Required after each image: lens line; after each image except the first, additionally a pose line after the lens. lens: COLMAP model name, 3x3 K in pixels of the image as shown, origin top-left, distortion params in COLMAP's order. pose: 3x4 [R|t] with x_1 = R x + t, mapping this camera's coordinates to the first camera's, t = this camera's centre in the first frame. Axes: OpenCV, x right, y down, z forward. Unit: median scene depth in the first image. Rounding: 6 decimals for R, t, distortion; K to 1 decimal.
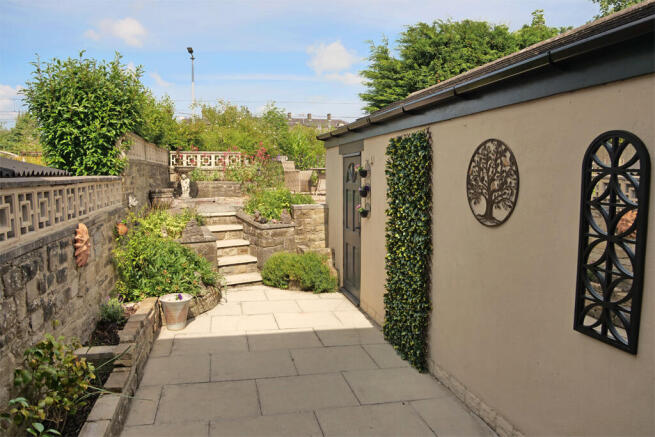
lens RADIAL K [[445.5, 0, 327.5], [0, 445.5, 218.5], [0, 0, 1]] dist [-0.100529, -0.000129]
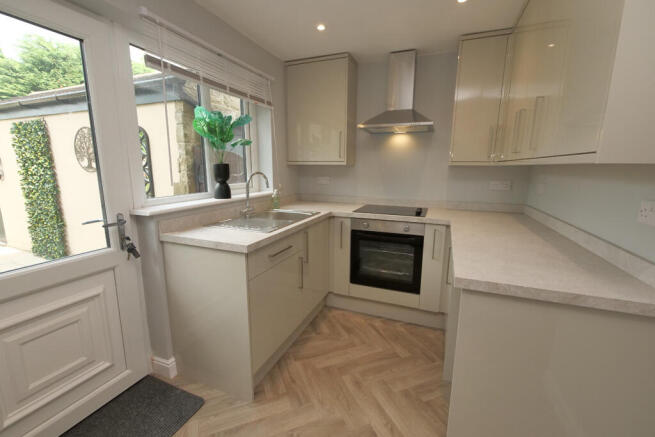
lens RADIAL K [[279.7, 0, 327.5], [0, 279.7, 218.5], [0, 0, 1]] dist [-0.002012, -0.000146]
pose [[0.587912, -0.142770, 0.796226, -0.027750], [0.069877, 0.989586, 0.125846, 0.095361], [-0.805901, -0.018349, 0.591766, -0.414822]]
